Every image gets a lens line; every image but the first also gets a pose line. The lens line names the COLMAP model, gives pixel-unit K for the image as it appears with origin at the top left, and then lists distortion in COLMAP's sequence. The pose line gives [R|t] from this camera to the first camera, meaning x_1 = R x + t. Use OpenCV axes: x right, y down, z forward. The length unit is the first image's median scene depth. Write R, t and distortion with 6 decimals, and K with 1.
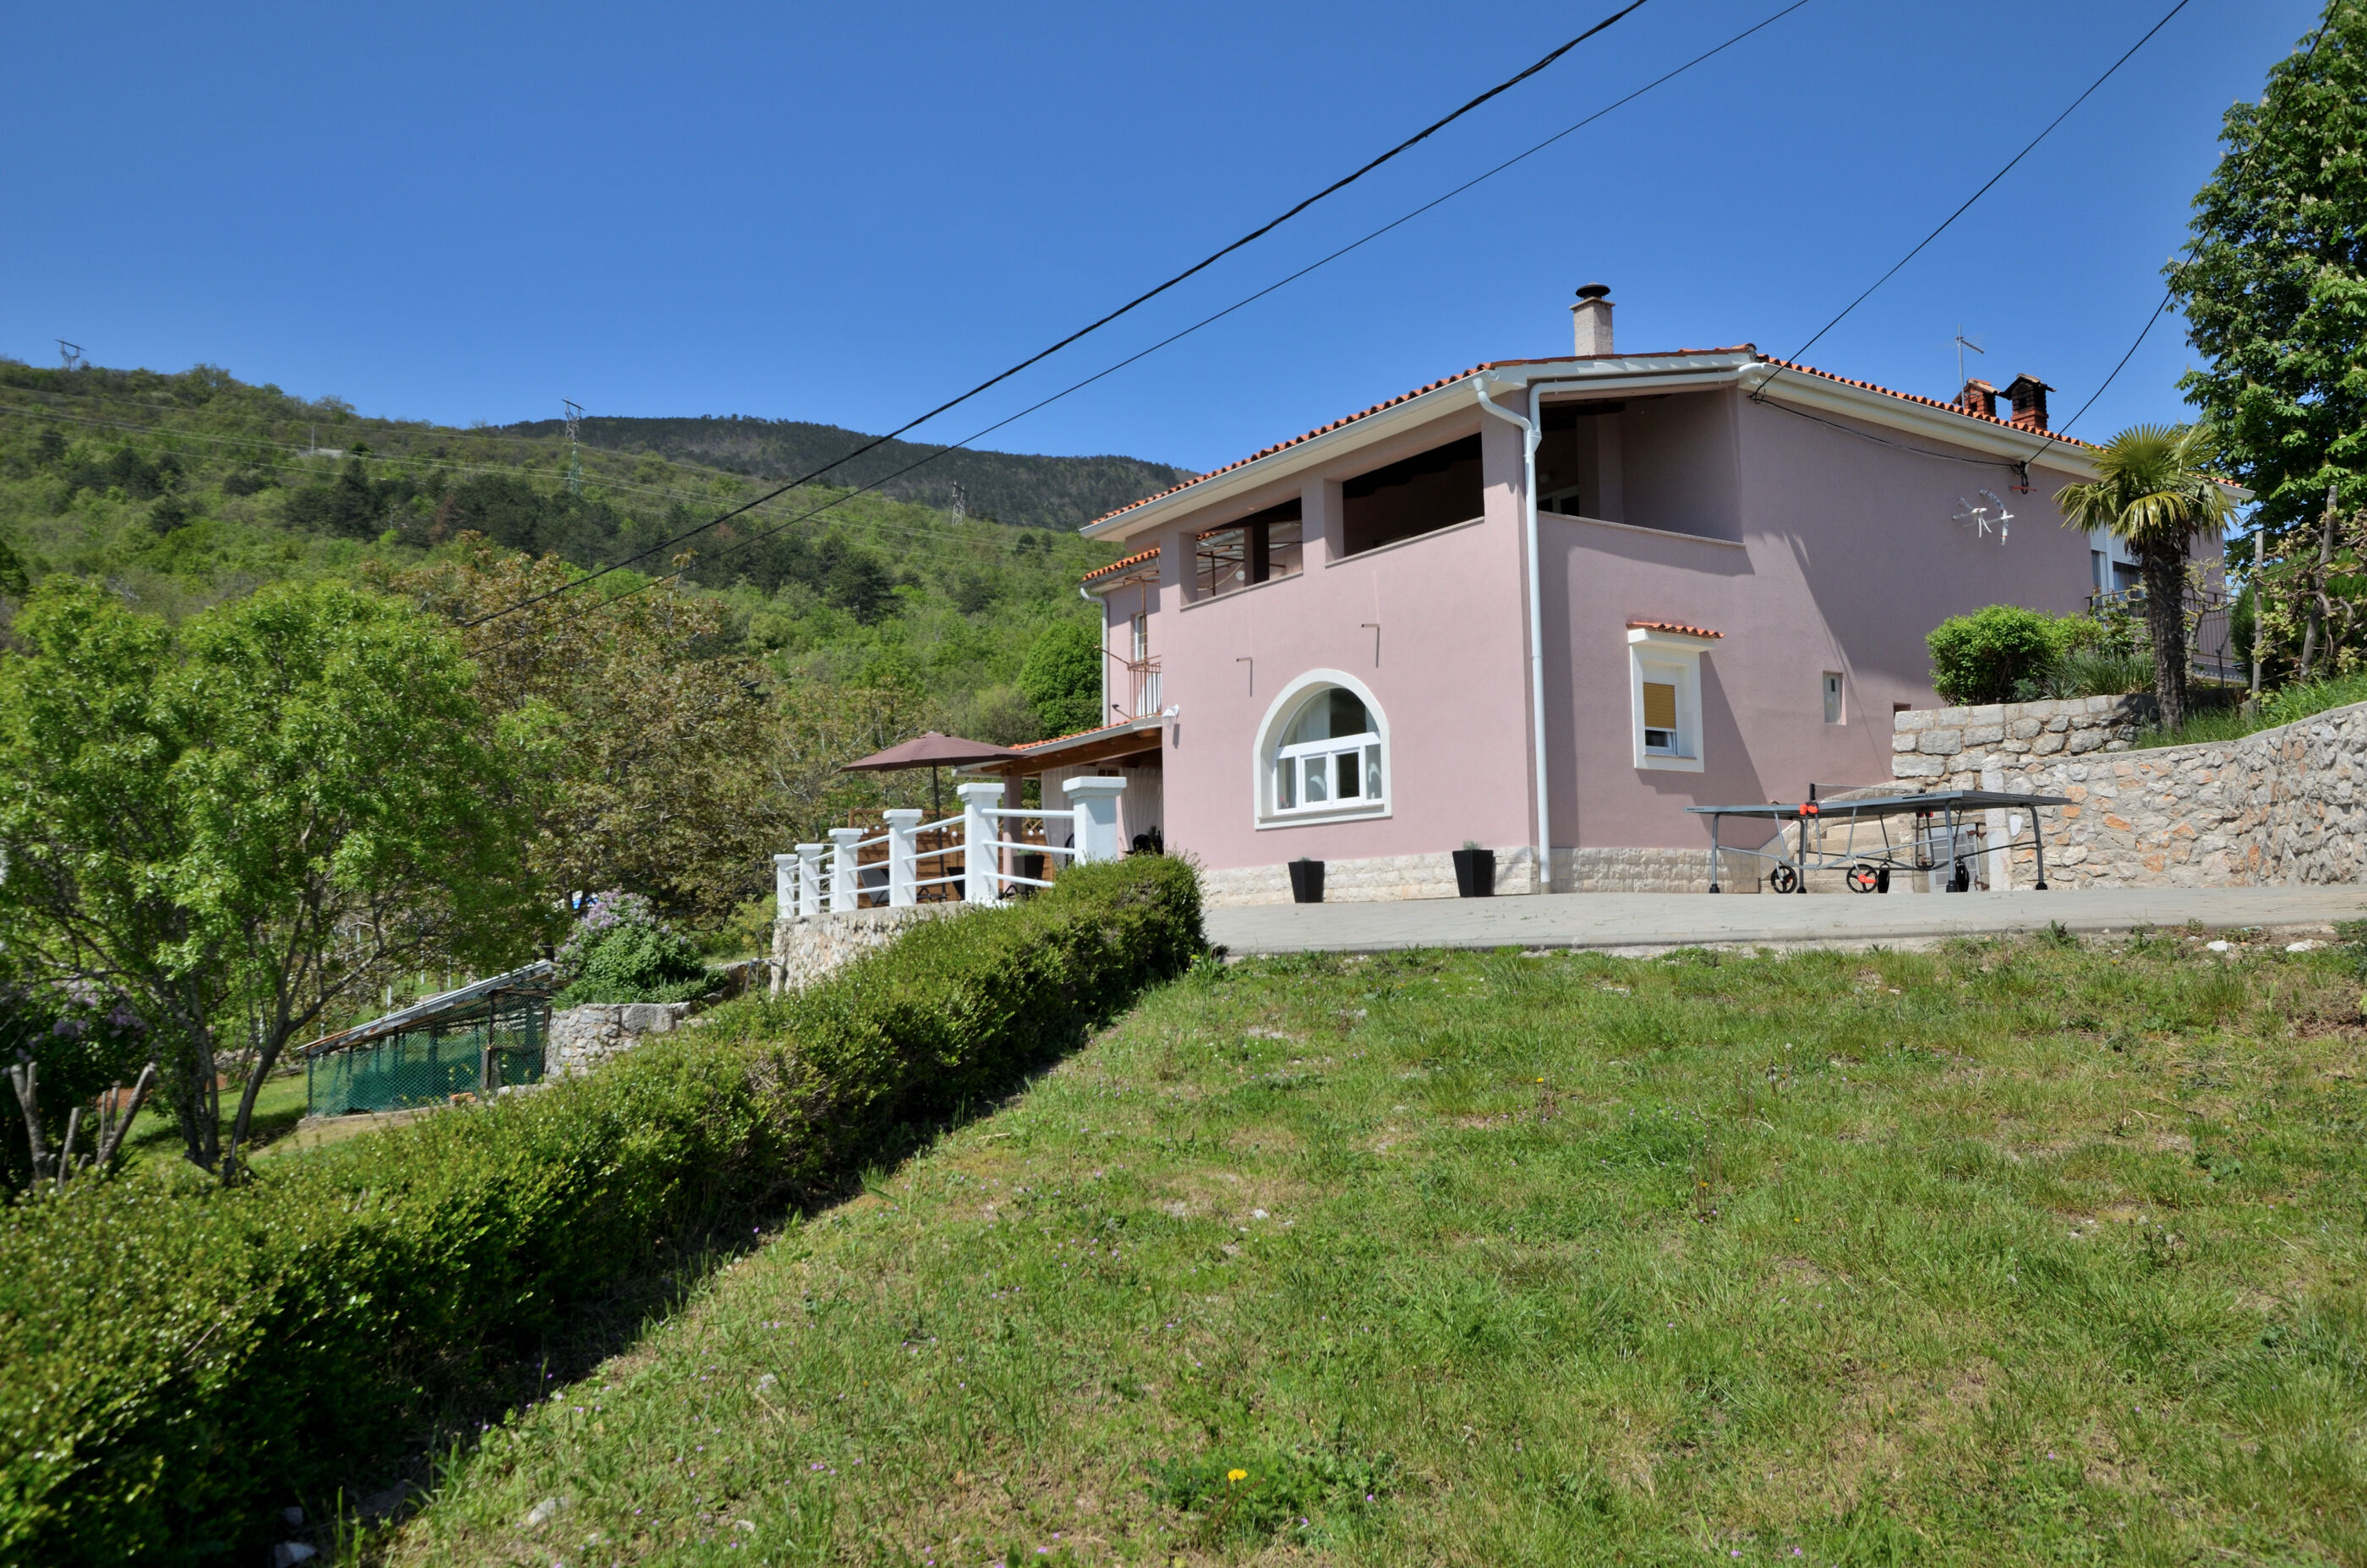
lens RADIAL K [[1736.1, 0, 1204.9], [0, 1736.1, 769.6], [0, 0, 1]] dist [-0.003256, 0.024223]
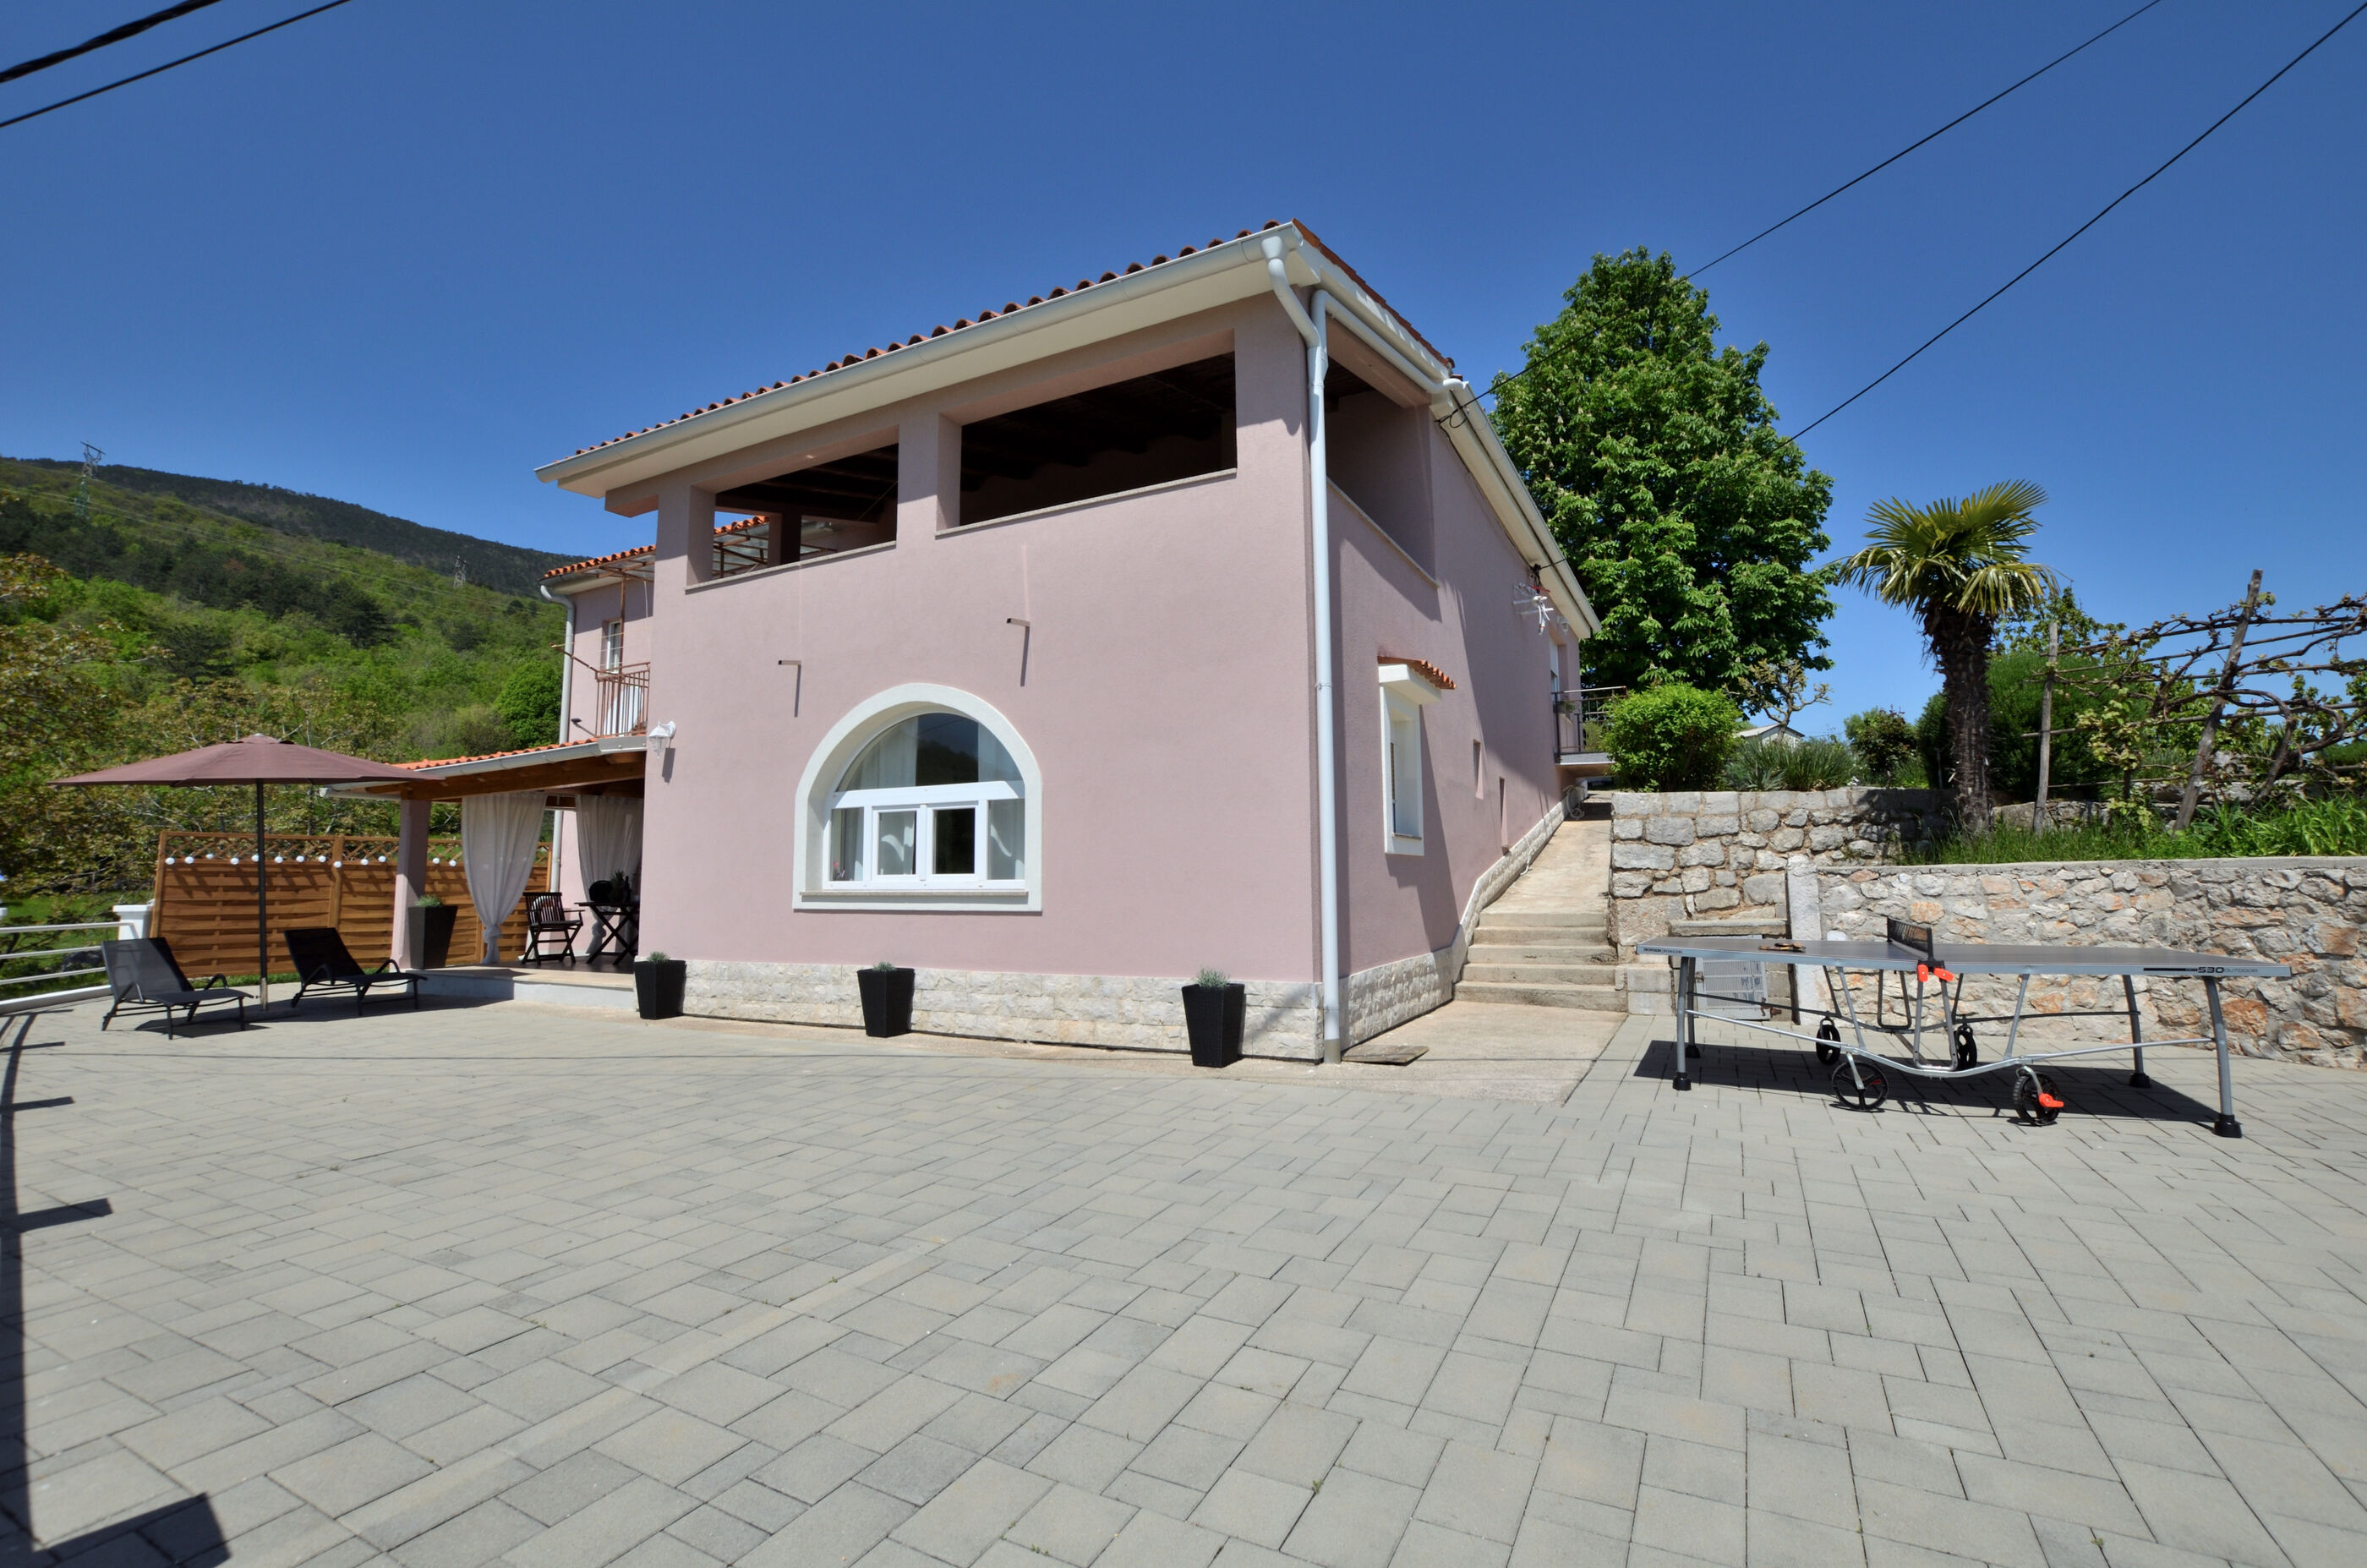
lens RADIAL K [[1043.6, 0, 1202.4], [0, 1043.6, 771.9], [0, 0, 1]] dist [-0.034260, 0.005866]
pose [[0.879448, 0.058453, 0.472392, -0.027976], [-0.049696, 0.998283, -0.031007, -0.016369], [-0.473394, 0.003793, 0.880843, 0.605783]]
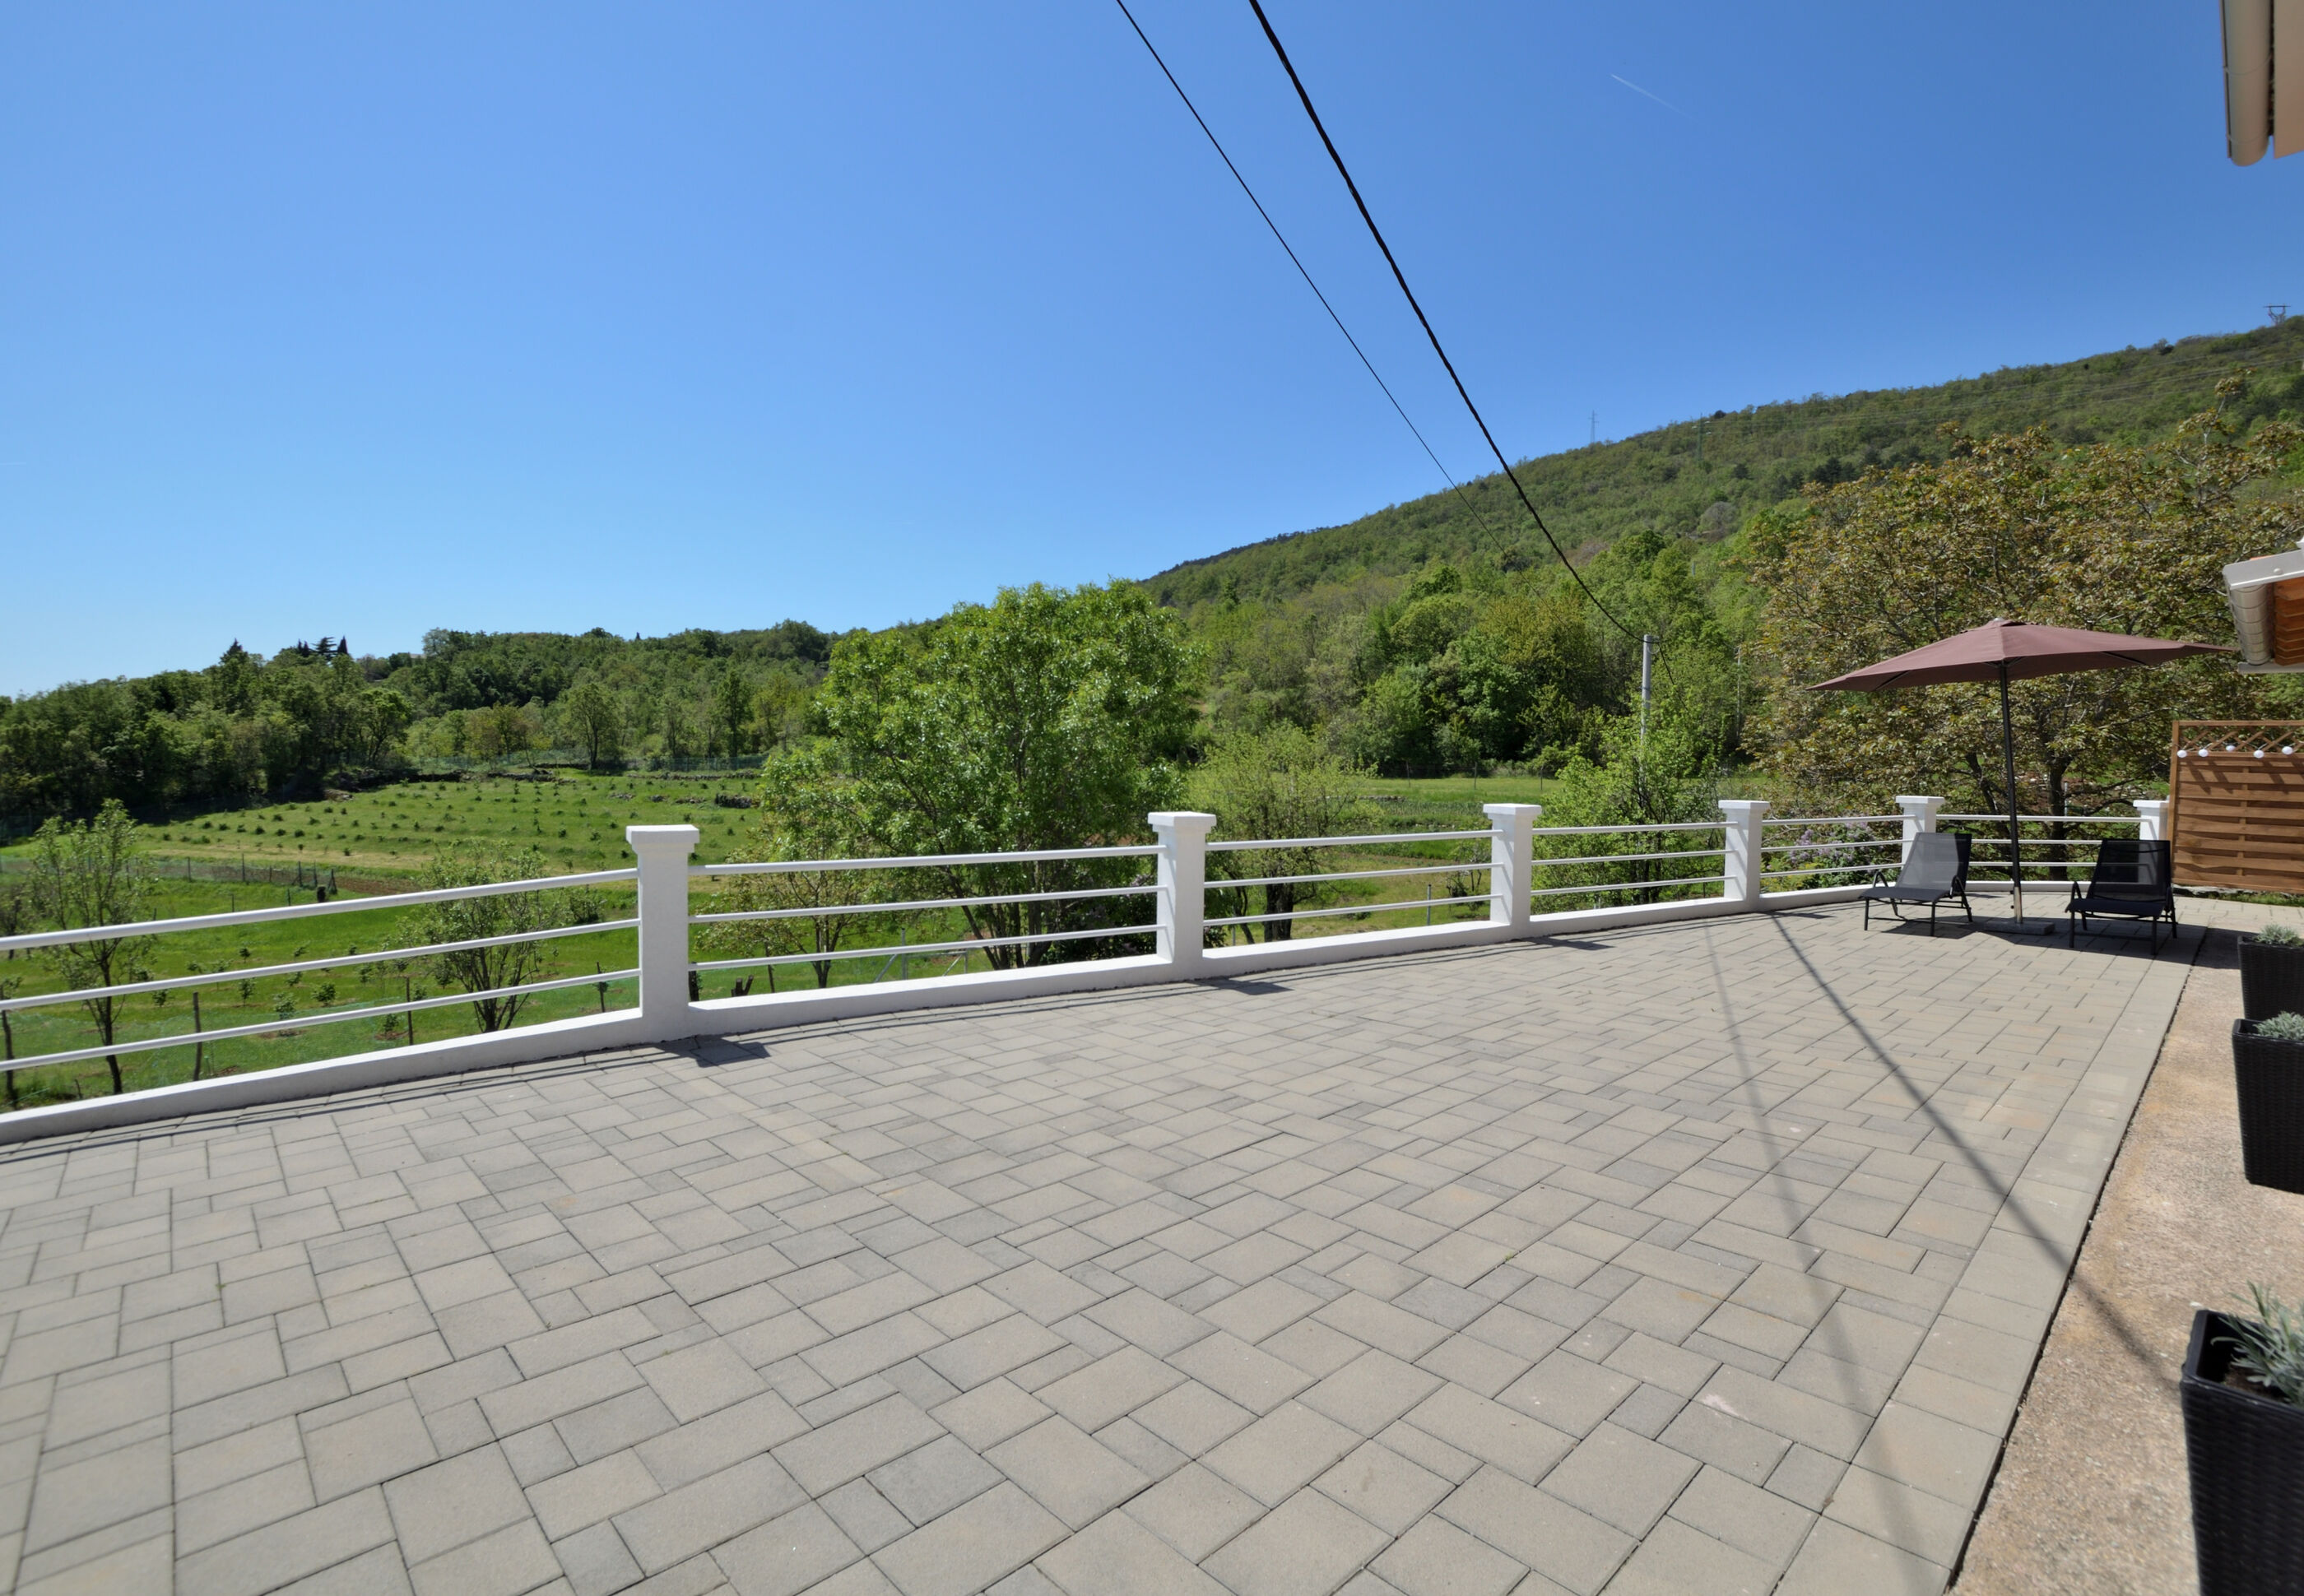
lens RADIAL K [[1076.7, 0, 1148.9], [0, 1076.7, 755.6], [0, 0, 1]] dist [-0.021613, -0.000003]
pose [[0.159596, 0.028587, -0.986768, 0.203426], [0.072832, 0.996515, 0.040649, -0.013748], [0.984492, -0.078356, 0.156958, 0.808069]]
